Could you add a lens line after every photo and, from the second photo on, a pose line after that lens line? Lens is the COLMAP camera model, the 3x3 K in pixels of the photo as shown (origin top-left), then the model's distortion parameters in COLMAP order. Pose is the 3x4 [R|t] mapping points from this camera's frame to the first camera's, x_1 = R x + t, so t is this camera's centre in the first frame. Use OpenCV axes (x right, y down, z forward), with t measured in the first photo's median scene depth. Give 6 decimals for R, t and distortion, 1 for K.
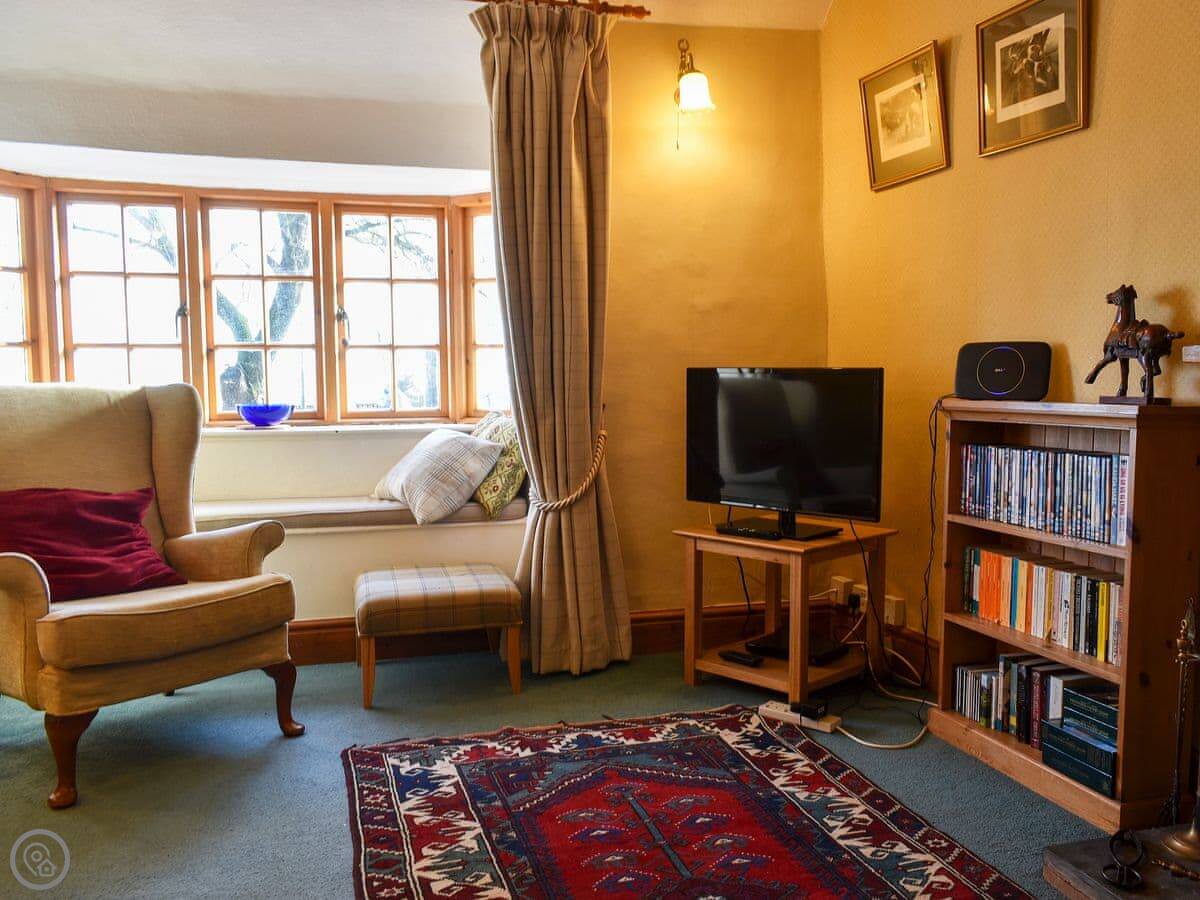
lens RADIAL K [[988.0, 0, 600.0], [0, 988.0, 450.0], [0, 0, 1]] dist [0.008617, 0.001838]
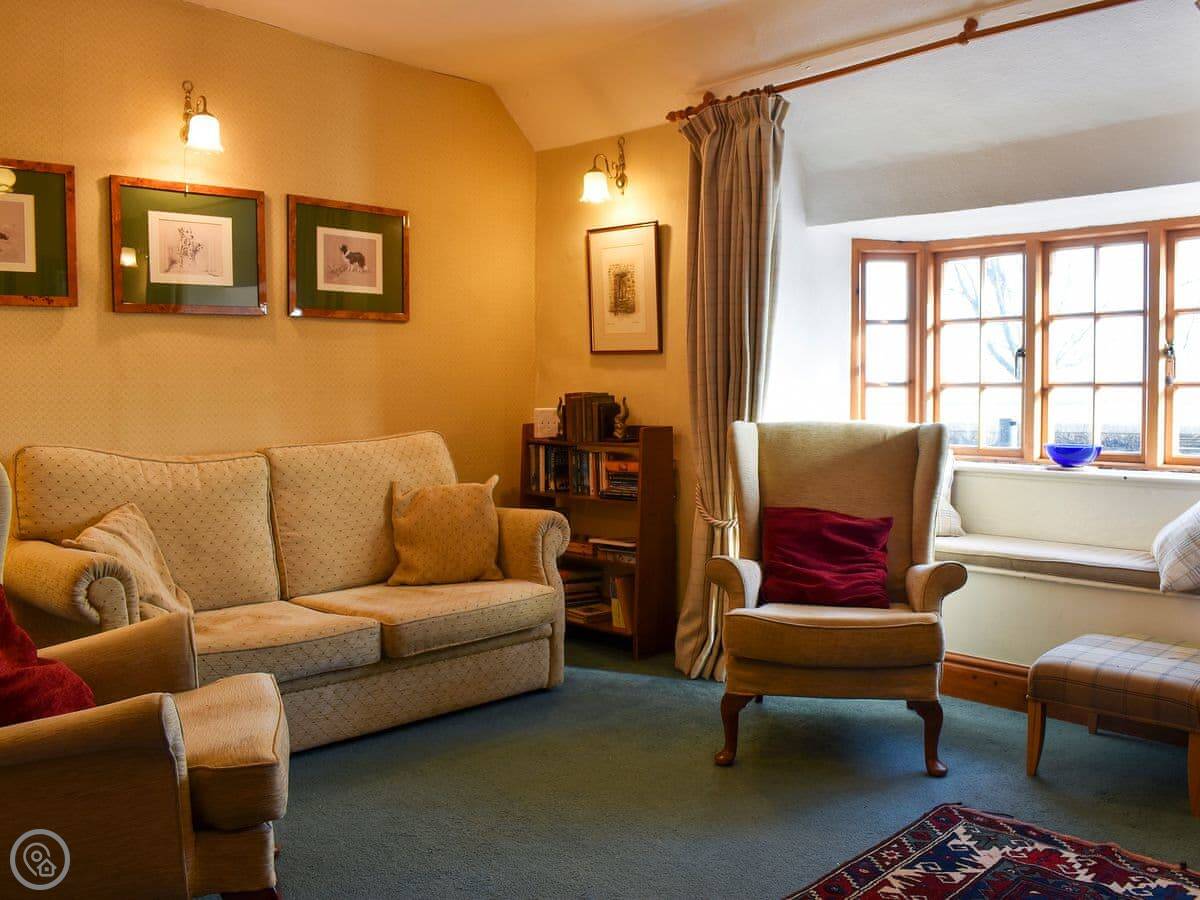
lens RADIAL K [[937.4, 0, 600.0], [0, 937.4, 450.0], [0, 0, 1]] dist [-0.107832, 0.037852]
pose [[0.530623, 0.047832, -0.846257, 0.308101], [-0.070278, 0.997451, 0.012312, -0.033502], [0.844689, 0.052940, 0.532632, 0.212855]]
